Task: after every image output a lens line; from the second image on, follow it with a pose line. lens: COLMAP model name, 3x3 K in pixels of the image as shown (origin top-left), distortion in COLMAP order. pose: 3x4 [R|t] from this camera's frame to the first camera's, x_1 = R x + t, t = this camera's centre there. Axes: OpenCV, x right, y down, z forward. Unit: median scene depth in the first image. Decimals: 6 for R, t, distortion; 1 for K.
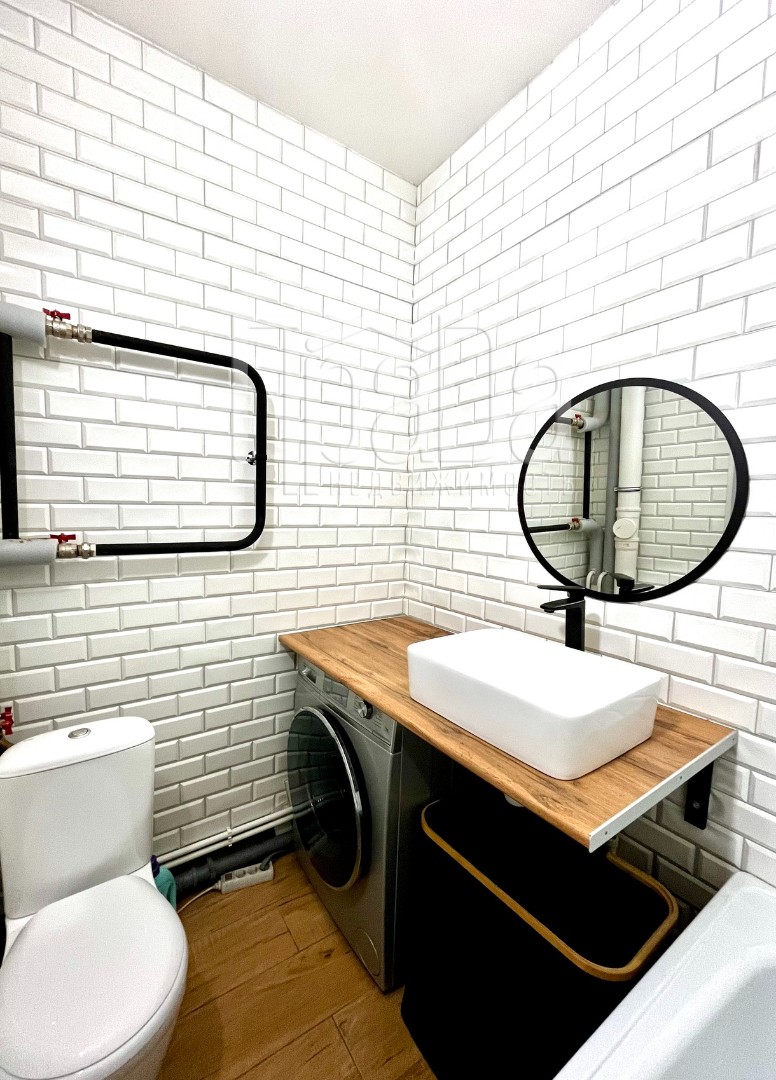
lens RADIAL K [[463.2, 0, 387.0], [0, 463.2, 542.4], [0, 0, 1]] dist [0.002099, 0.000487]
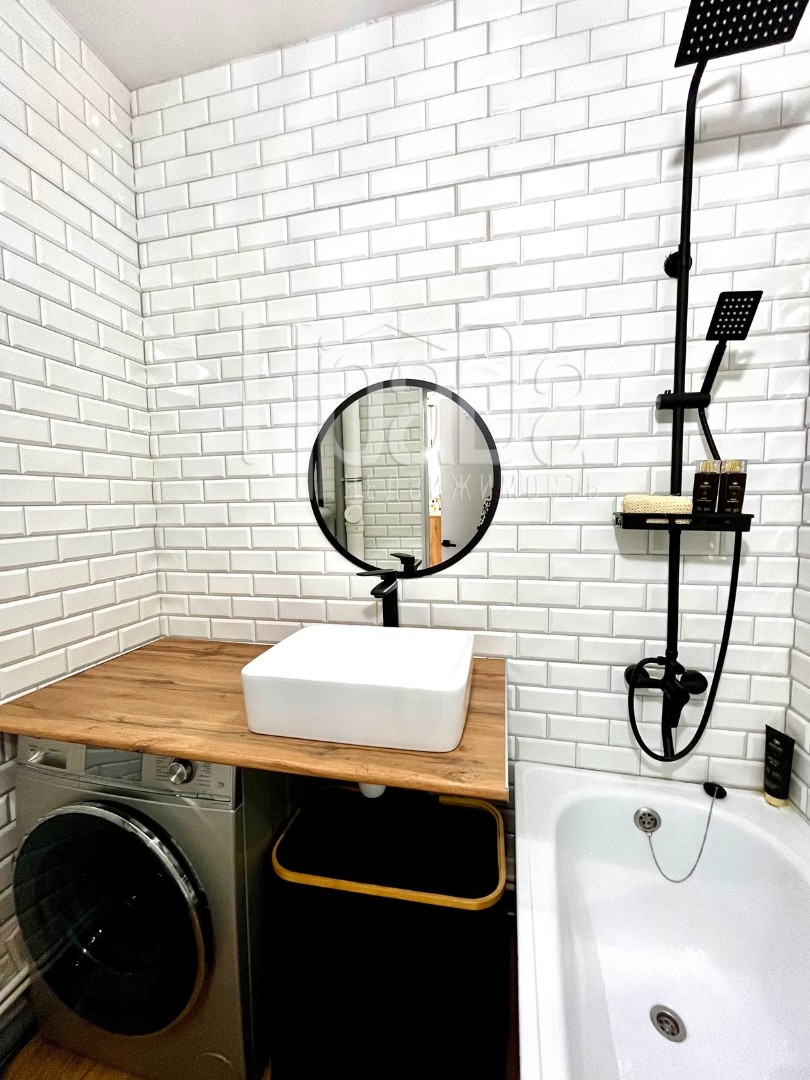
lens RADIAL K [[439.7, 0, 405.2], [0, 439.7, 537.7], [0, 0, 1]] dist [-0.003091, 0.000479]
pose [[0.727514, -0.090961, 0.680036, -0.202985], [0.084208, 0.995517, 0.043072, -0.013585], [-0.680905, 0.025929, 0.731912, 0.198790]]
